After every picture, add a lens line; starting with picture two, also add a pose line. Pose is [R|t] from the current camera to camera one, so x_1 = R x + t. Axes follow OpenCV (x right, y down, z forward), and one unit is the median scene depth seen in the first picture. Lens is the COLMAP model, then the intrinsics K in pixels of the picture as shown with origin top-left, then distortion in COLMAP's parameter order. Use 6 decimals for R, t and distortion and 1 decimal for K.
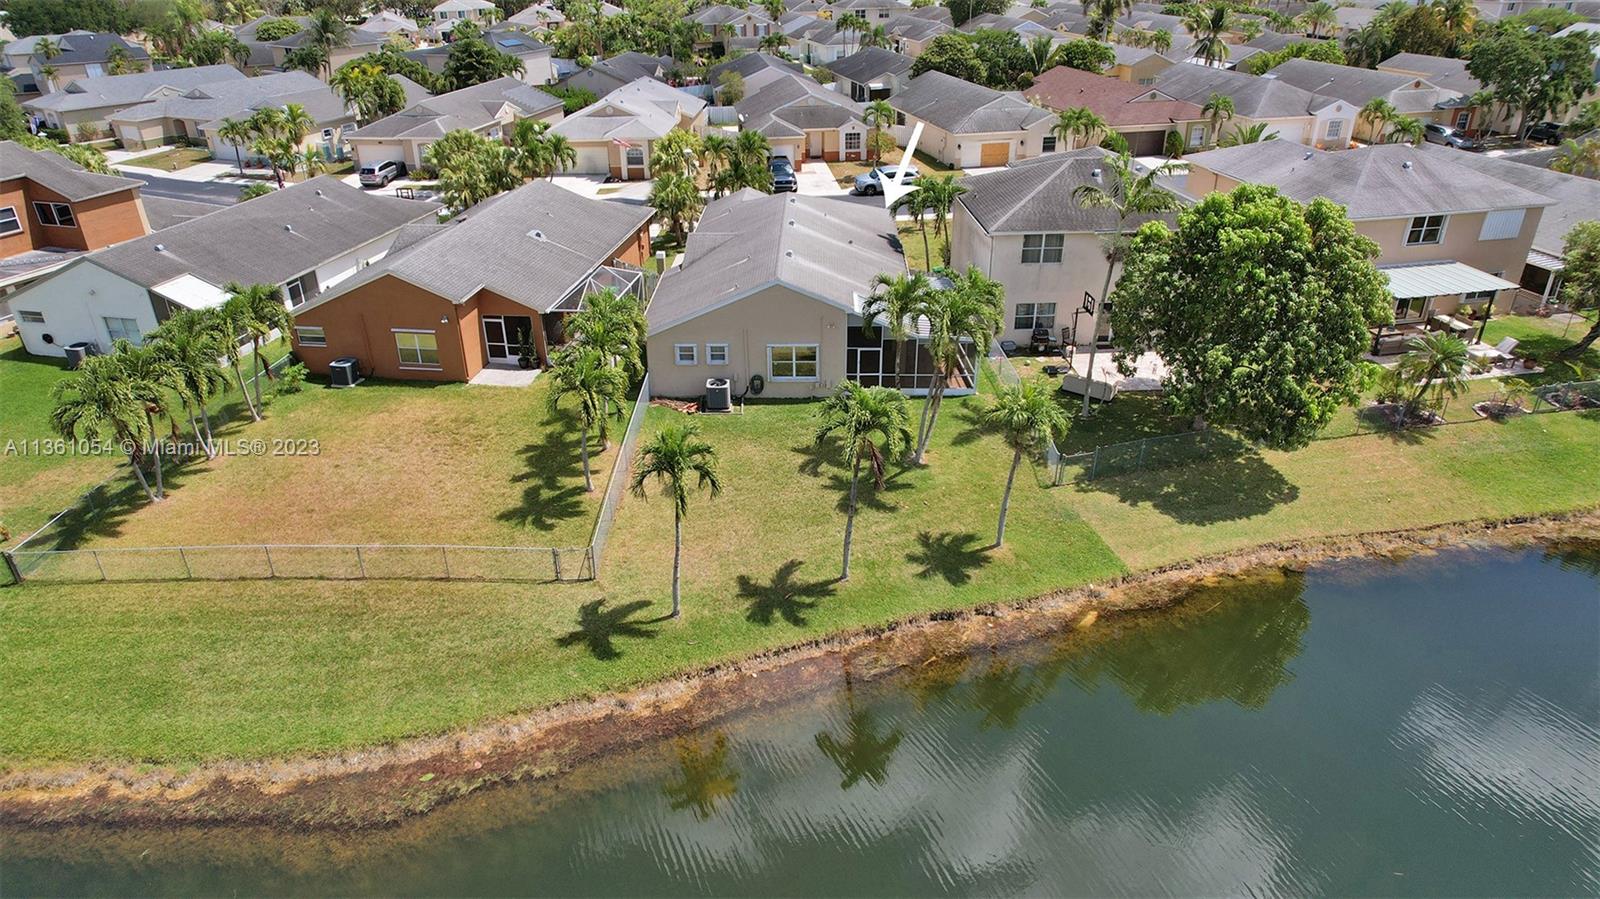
lens RADIAL K [[1026.2, 0, 800.0], [0, 1026.2, 449.5], [0, 0, 1]] dist [-0.083522, 0.082695]
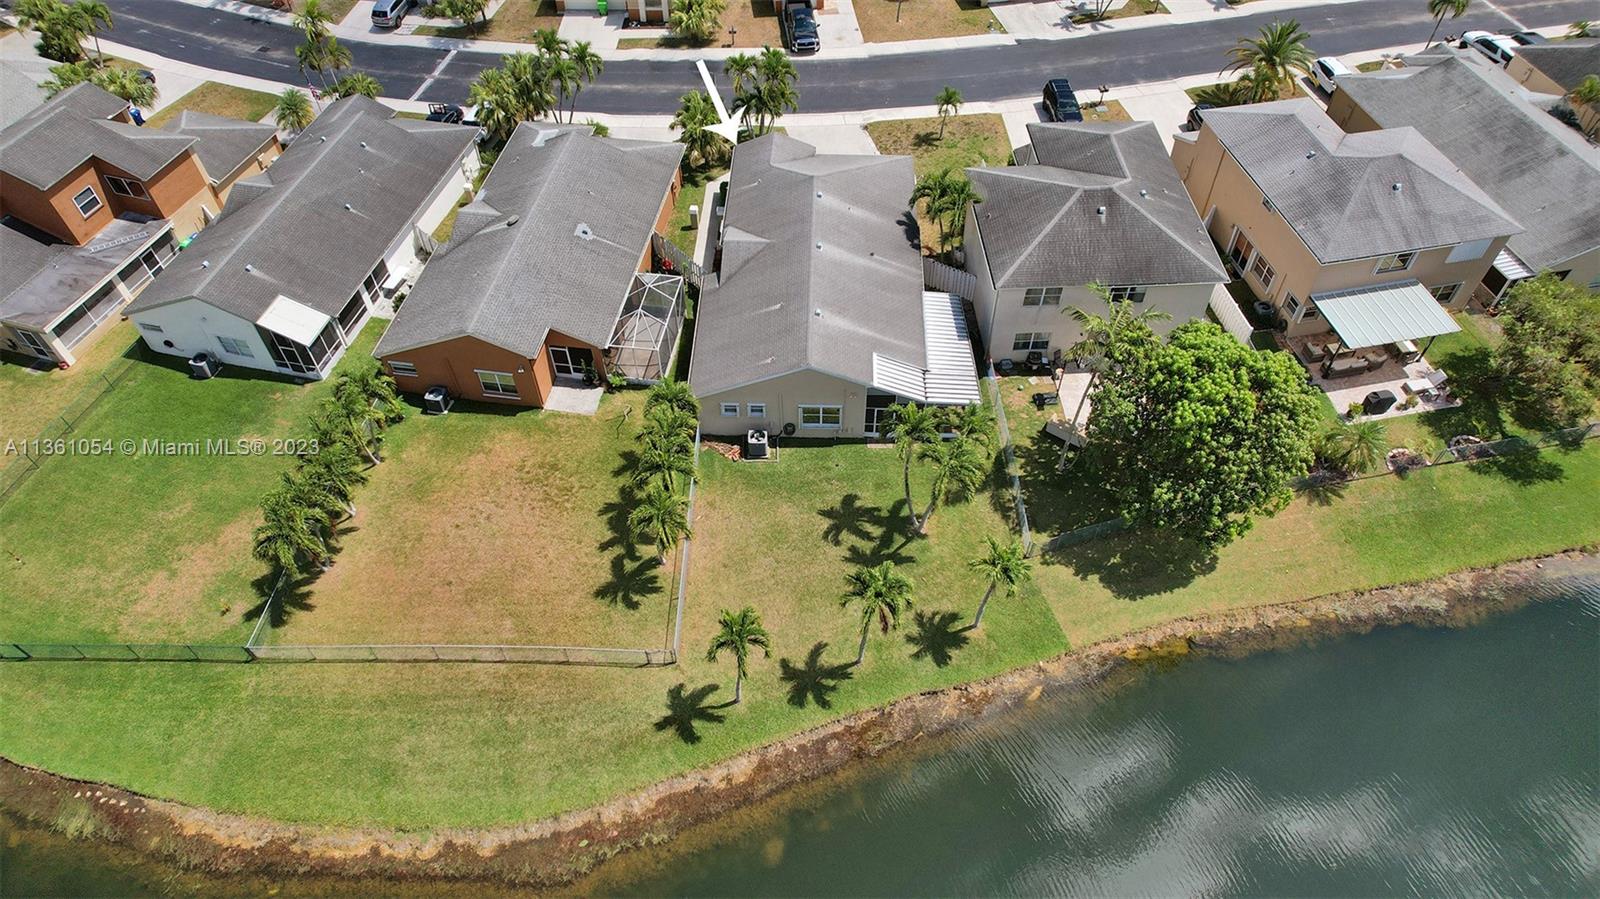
lens RADIAL K [[1026.2, 0, 800.0], [0, 1026.2, 449.5], [0, 0, 1]] dist [-0.083522, 0.082695]
pose [[0.999943, 0.006936, -0.008150, -0.024990], [-0.003183, 0.919815, 0.392338, -0.642999], [0.010218, -0.392290, 0.919785, -0.135826]]
